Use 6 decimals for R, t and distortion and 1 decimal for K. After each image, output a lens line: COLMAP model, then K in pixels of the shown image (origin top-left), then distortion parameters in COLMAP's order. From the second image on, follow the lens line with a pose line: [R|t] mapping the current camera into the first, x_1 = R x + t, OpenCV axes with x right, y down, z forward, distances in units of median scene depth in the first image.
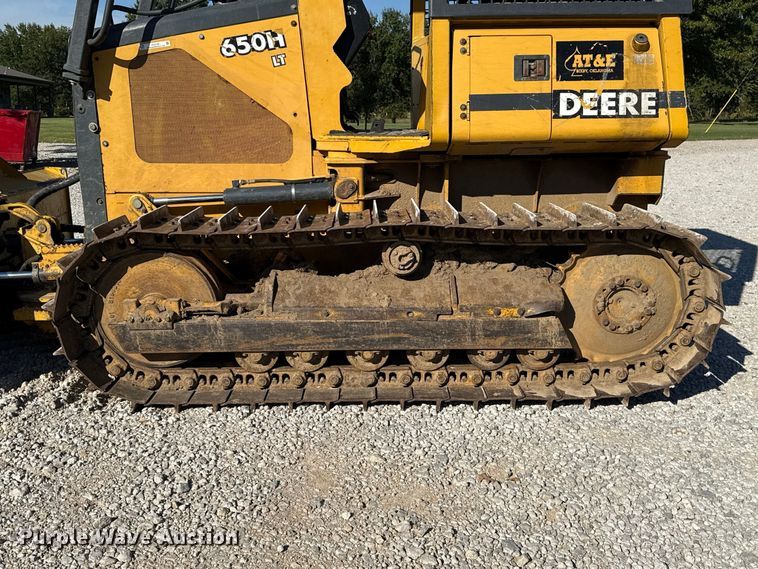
lens RADIAL K [[717.0, 0, 379.0], [0, 717.0, 284.5], [0, 0, 1]] dist [0.161645, -0.324126]
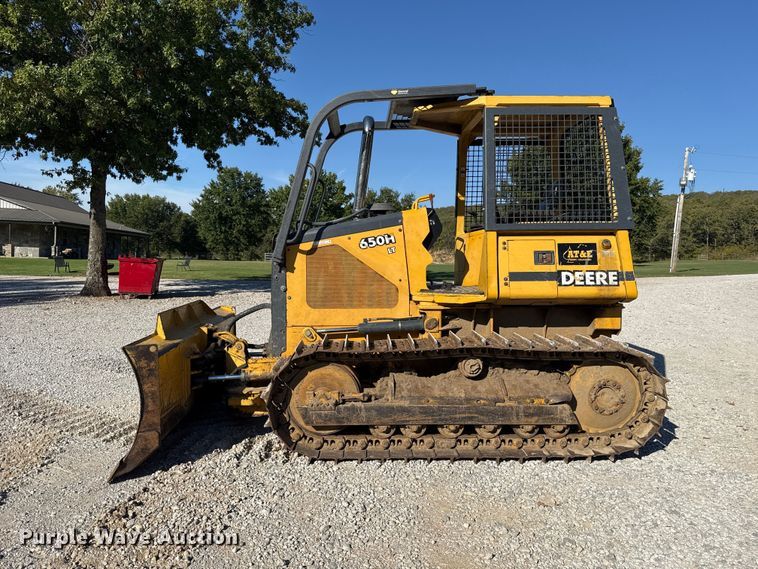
lens RADIAL K [[519.2, 0, 379.0], [0, 519.2, 284.5], [0, 0, 1]] dist [0.163188, -0.304633]
pose [[0.999918, 0.004179, 0.012109, -0.194251], [-0.002011, 0.984790, -0.173738, -0.013199], [-0.012651, 0.173699, 0.984717, -0.219237]]
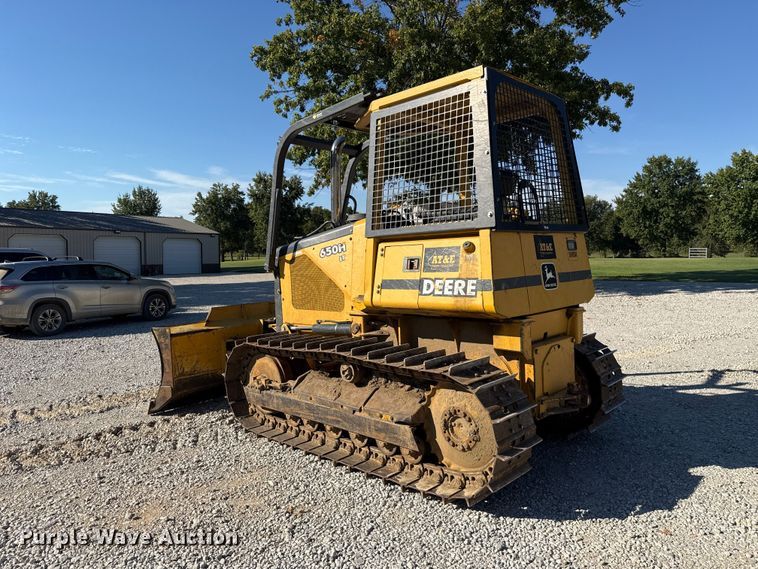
lens RADIAL K [[519.2, 0, 379.0], [0, 519.2, 284.5], [0, 0, 1]] dist [0.163188, -0.304633]
pose [[0.718815, 0.015159, -0.695037, 0.919164], [-0.132795, 0.984347, -0.115869, -0.106418], [0.682401, 0.175586, 0.709576, 0.138980]]
